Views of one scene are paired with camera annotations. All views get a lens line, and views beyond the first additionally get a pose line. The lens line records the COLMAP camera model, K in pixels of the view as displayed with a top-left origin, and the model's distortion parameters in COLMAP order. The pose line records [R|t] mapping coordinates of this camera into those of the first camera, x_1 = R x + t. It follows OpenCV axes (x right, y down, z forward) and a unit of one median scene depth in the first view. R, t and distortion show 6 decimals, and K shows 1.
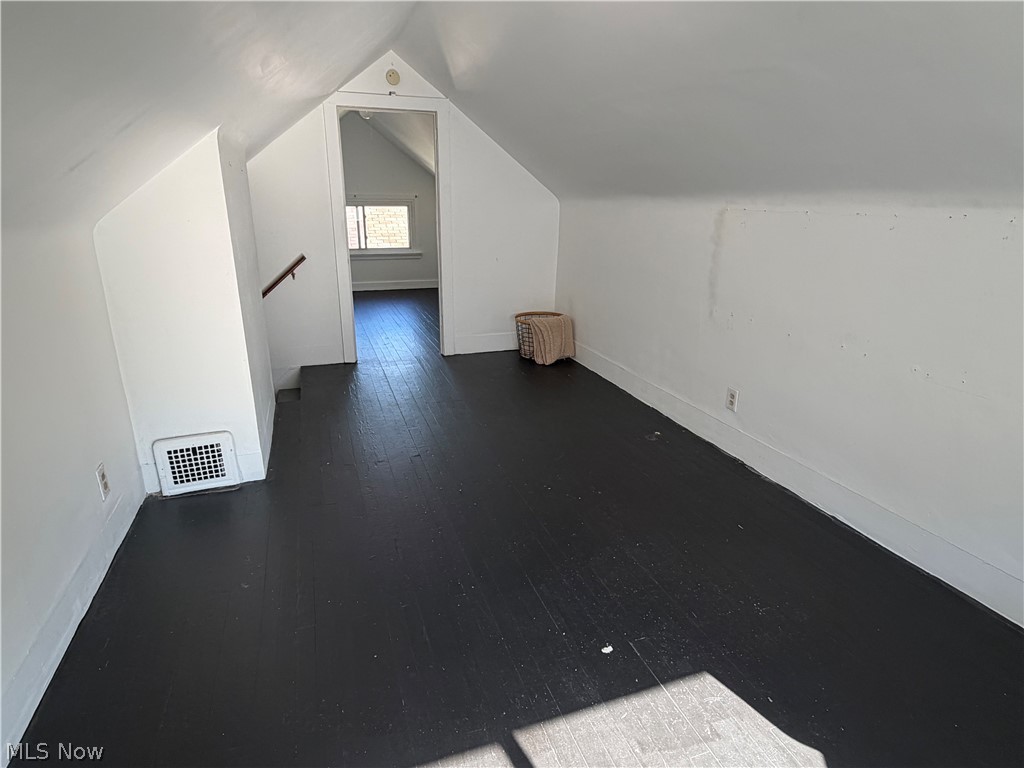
lens RADIAL K [[570.2, 0, 515.4], [0, 570.2, 381.3], [0, 0, 1]] dist [0.001066, -0.001457]
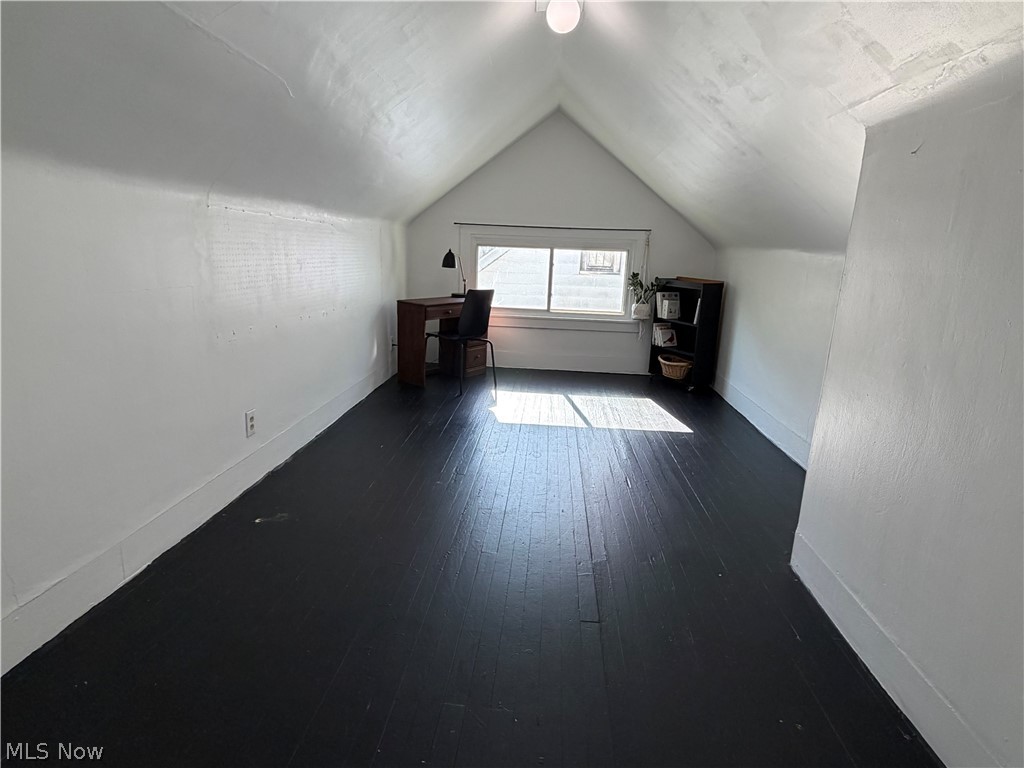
lens RADIAL K [[570.2, 0, 511.5], [0, 570.2, 391.1], [0, 0, 1]] dist [0.001066, -0.001457]
pose [[-0.916435, -0.119491, 0.381927, -0.345869], [0.095401, 0.861632, 0.498487, -0.445655], [-0.388645, 0.493268, -0.778230, 1.640429]]
